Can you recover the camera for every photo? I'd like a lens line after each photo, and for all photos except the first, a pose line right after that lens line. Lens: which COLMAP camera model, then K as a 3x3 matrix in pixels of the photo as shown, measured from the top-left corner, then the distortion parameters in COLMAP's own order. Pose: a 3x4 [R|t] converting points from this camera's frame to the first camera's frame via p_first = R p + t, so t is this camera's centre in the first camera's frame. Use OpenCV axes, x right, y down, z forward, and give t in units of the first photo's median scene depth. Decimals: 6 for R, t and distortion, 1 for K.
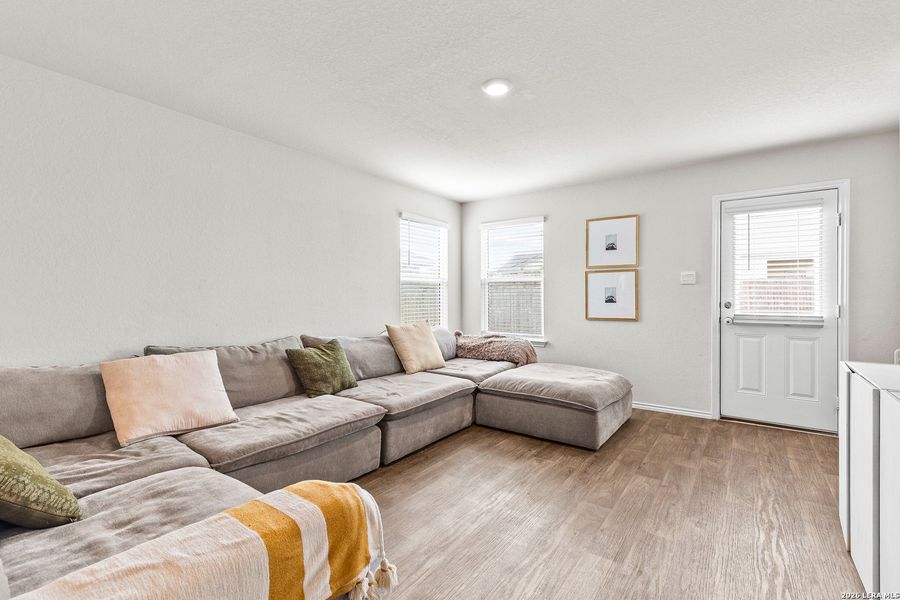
lens RADIAL K [[409.0, 0, 454.9], [0, 409.0, 296.7], [0, 0, 1]] dist [0.003579, 0.000441]
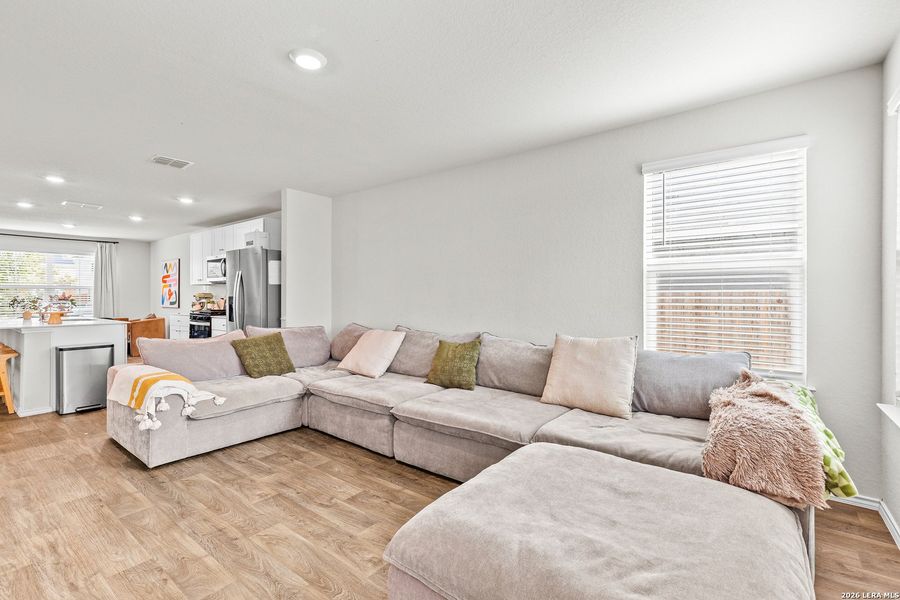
lens RADIAL K [[395.7, 0, 444.1], [0, 395.7, 299.3], [0, 0, 1]] dist [0.001437, -0.000053]
pose [[-0.007365, 0.013412, -0.999883, 0.610187], [0.001242, 0.999909, 0.013403, -0.006959], [0.999972, -0.001144, -0.007381, 0.832220]]
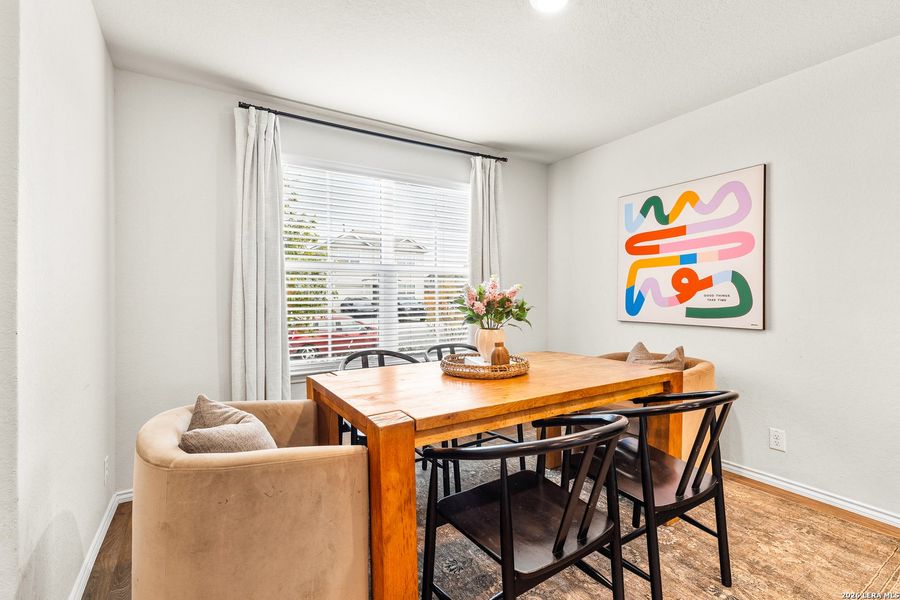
lens RADIAL K [[409.0, 0, 454.9], [0, 409.0, 296.7], [0, 0, 1]] dist [0.003579, 0.000441]
pose [[-0.360059, 0.009476, -0.932881, -0.713189], [0.003857, 0.999955, 0.008669, 0.005355], [0.932921, -0.000476, -0.360080, -0.813222]]
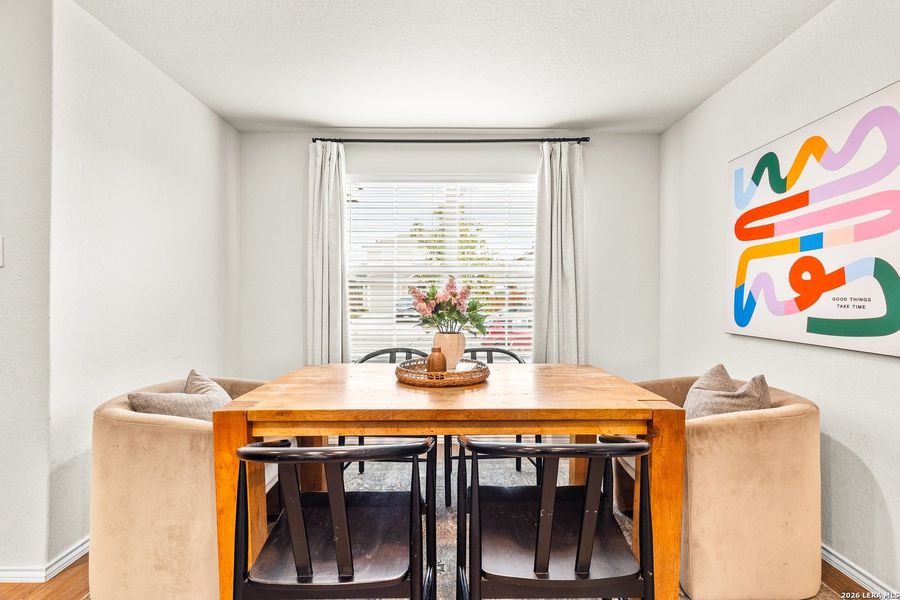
lens RADIAL K [[409.0, 0, 454.9], [0, 409.0, 296.7], [0, 0, 1]] dist [0.003579, 0.000441]
pose [[-0.790370, 0.002876, -0.612622, -0.933488], [0.001233, 0.999994, 0.003104, 0.006783], [0.612628, 0.001698, -0.790370, -0.563994]]
